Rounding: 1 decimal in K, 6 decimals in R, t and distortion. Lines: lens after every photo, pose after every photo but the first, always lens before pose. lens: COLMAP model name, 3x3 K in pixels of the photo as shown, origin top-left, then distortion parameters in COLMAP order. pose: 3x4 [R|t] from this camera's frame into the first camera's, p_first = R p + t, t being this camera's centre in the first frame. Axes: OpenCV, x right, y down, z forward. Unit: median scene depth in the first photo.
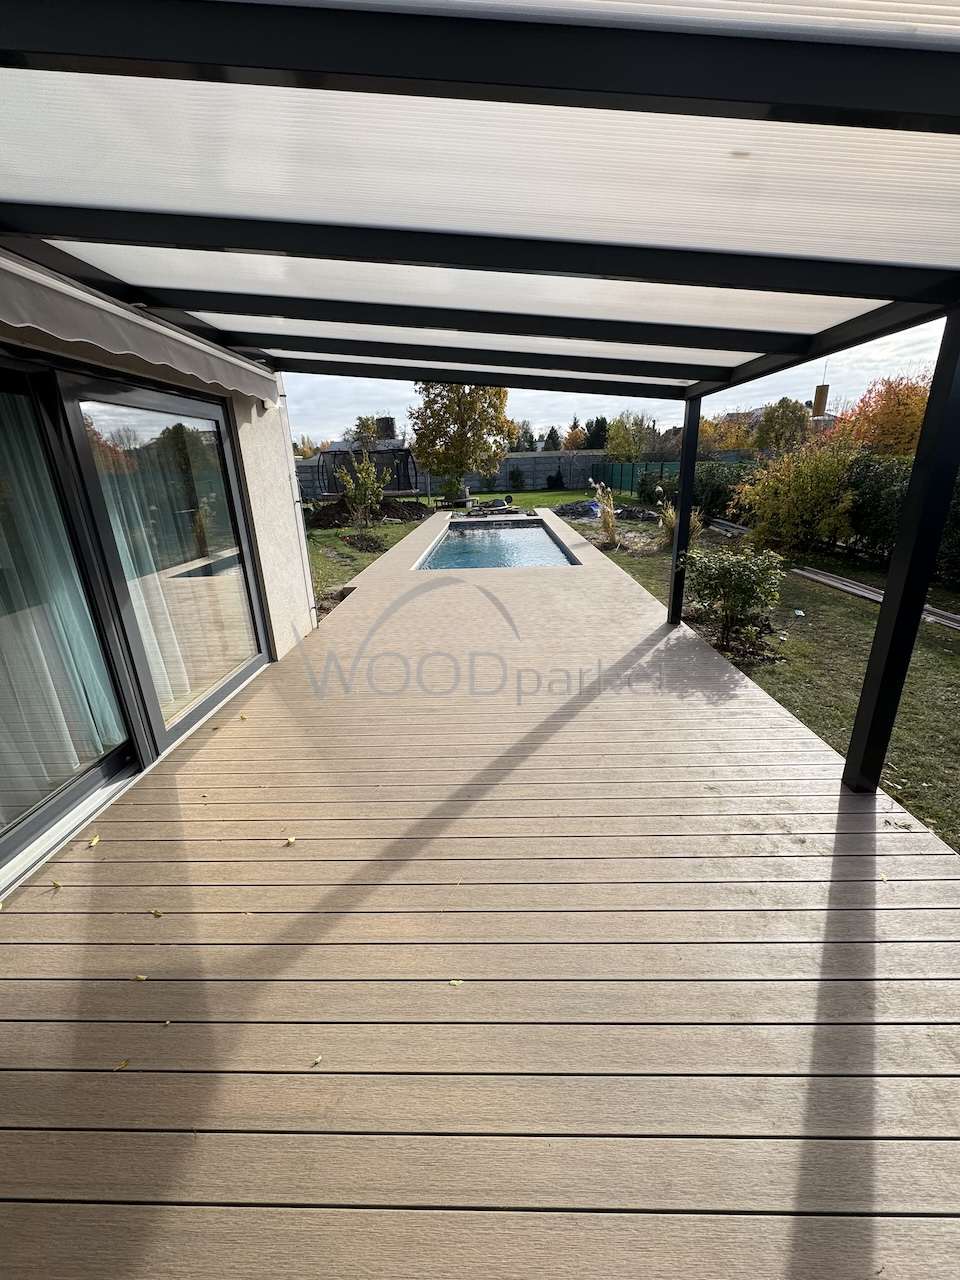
lens RADIAL K [[510.0, 0, 484.7], [0, 510.0, 640.8], [0, 0, 1]] dist [0.002803, 0.000835]
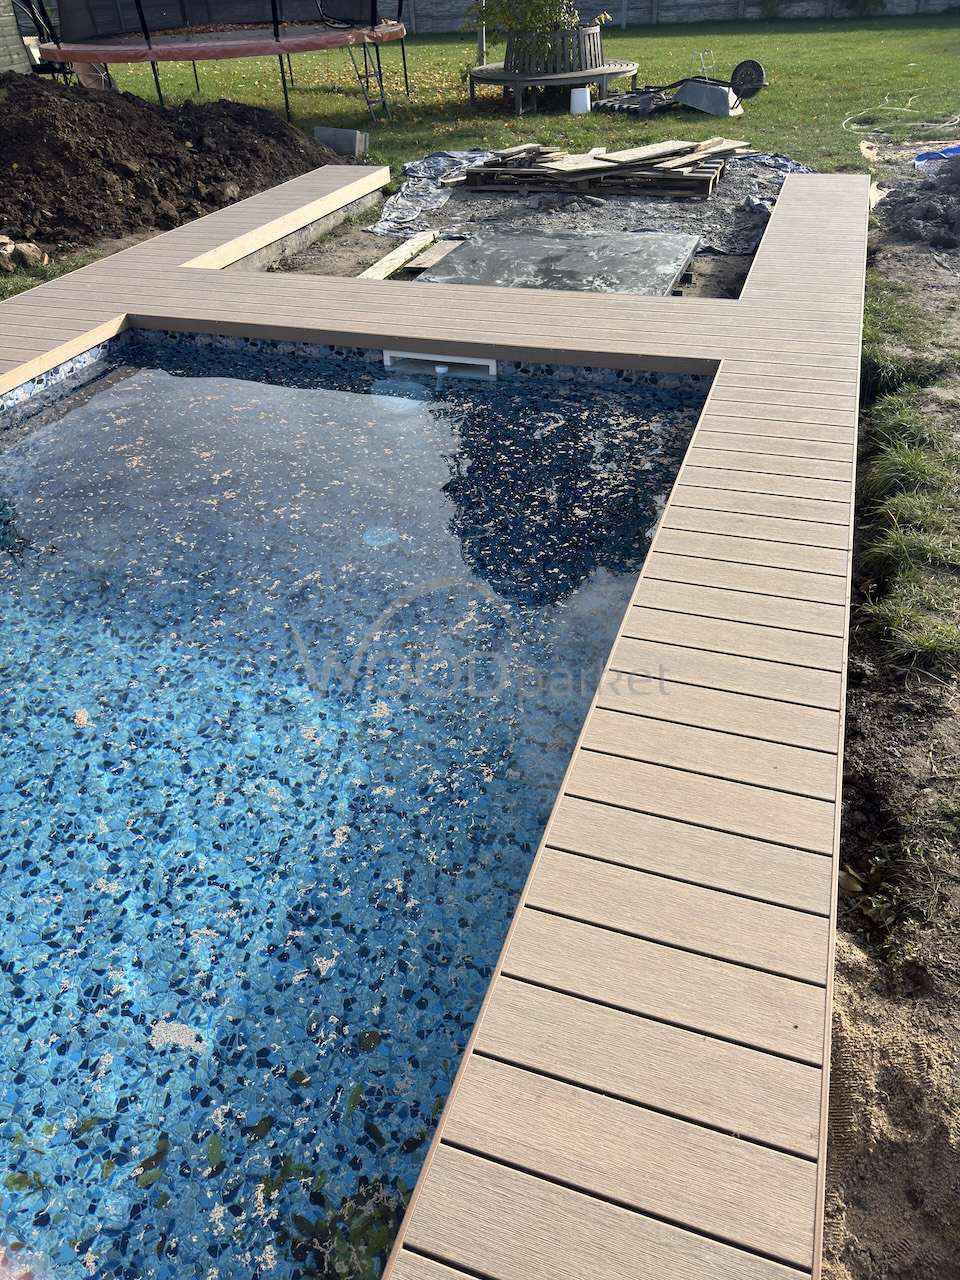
lens RADIAL K [[896.8, 0, 477.5], [0, 896.8, 642.1], [0, 0, 1]] dist [0.027748, -0.018991]
pose [[0.947530, 0.191055, -0.256291, 0.966774], [-0.096513, 0.935308, 0.340418, -1.768928], [0.304750, -0.297821, 0.904671, 5.372868]]
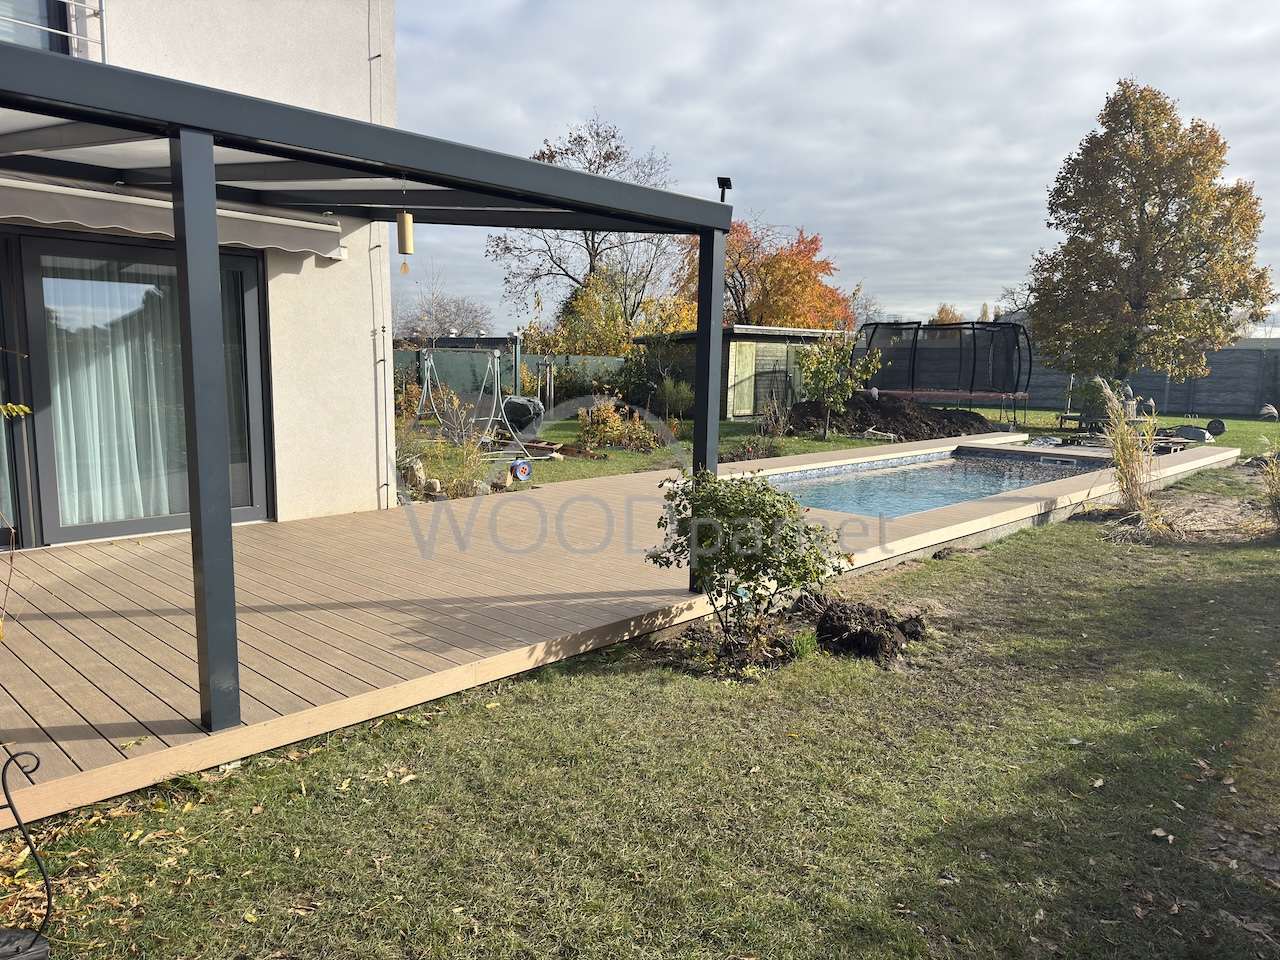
lens RADIAL K [[896.8, 0, 648.4], [0, 896.8, 487.1], [0, 0, 1]] dist [0.027748, -0.018991]
pose [[0.736191, 0.142099, -0.661688, 2.471509], [-0.260206, 0.961986, -0.082916, -0.156437], [0.624752, 0.233217, 0.745181, 0.491644]]
